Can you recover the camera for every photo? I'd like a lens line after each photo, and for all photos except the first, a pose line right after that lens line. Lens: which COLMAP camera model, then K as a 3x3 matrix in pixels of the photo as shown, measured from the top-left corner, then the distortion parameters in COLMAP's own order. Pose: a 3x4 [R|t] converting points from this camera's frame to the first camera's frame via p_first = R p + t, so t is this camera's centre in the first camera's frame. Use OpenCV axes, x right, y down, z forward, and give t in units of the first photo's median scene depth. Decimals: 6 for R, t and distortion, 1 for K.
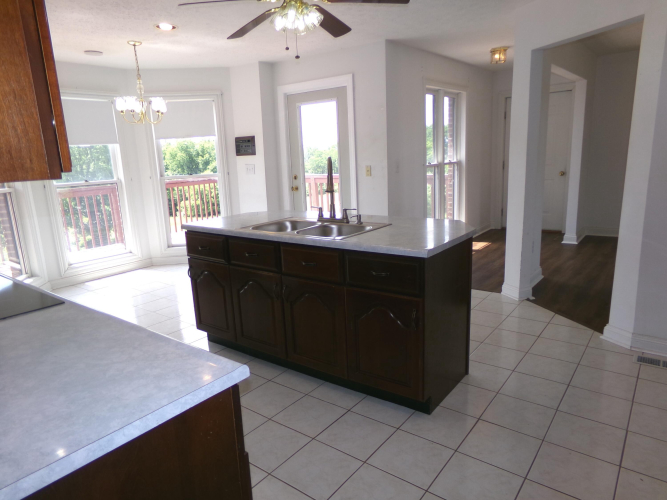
lens RADIAL K [[460.3, 0, 336.3], [0, 460.3, 251.2], [0, 0, 1]] dist [-0.029637, 0.078554]
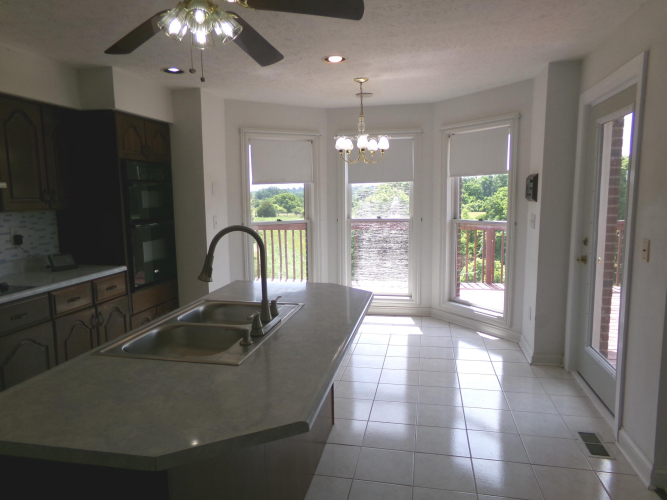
lens RADIAL K [[460.3, 0, 335.5], [0, 460.3, 251.7], [0, 0, 1]] dist [-0.029637, 0.078554]
pose [[0.439932, 0.154466, -0.884647, 0.307759], [-0.195073, 0.978011, 0.073759, -0.130145], [0.876588, 0.140121, 0.460391, 0.440195]]
